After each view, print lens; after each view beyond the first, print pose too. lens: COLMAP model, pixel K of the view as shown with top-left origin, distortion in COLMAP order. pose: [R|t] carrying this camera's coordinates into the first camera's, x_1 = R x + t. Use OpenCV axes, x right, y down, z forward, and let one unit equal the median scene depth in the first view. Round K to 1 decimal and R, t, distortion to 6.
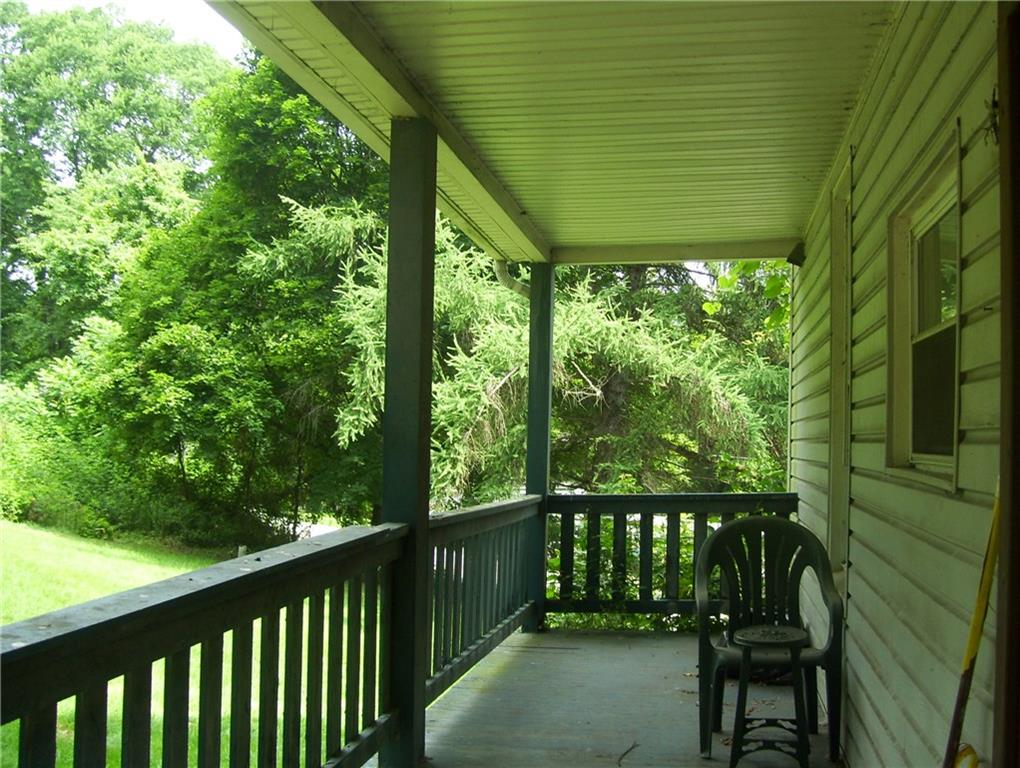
lens RADIAL K [[1108.4, 0, 513.3], [0, 1108.4, 385.3], [0, 0, 1]] dist [-0.186982, 0.122453]
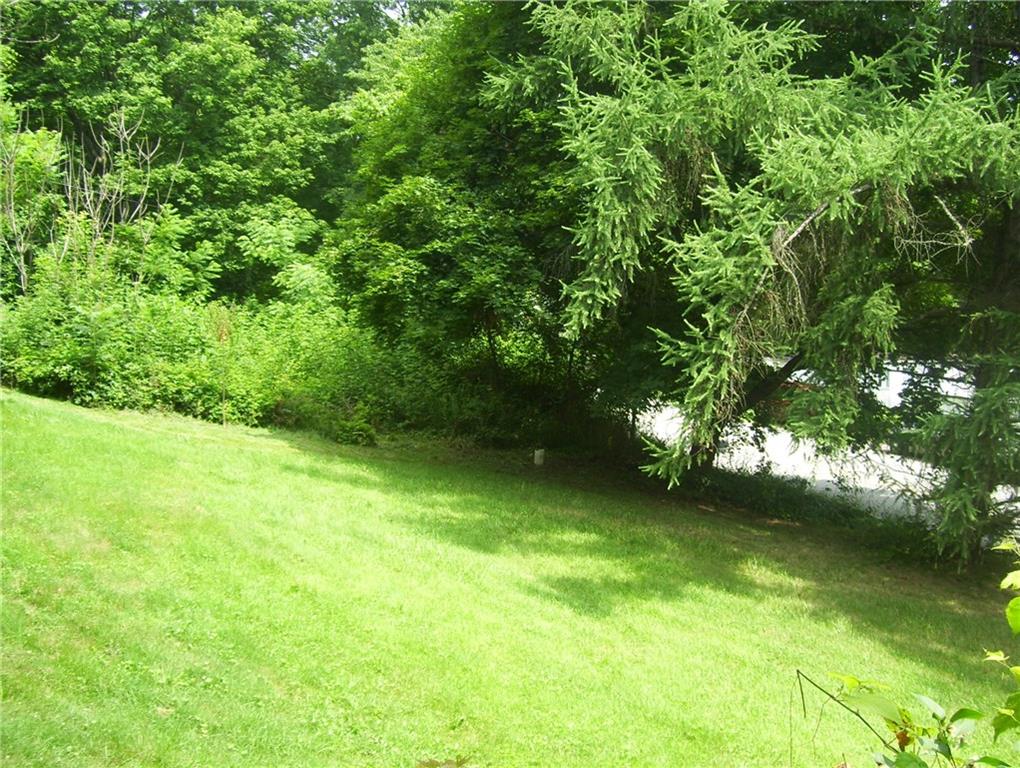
lens RADIAL K [[1121.5, 0, 510.5], [0, 1121.5, 315.2], [0, 0, 1]] dist [-0.003914, 0.000594]
pose [[0.930762, -0.022054, -0.364959, 0.051686], [0.042819, 0.997885, 0.048900, 0.005797], [0.363109, -0.061142, 0.929738, 0.280600]]
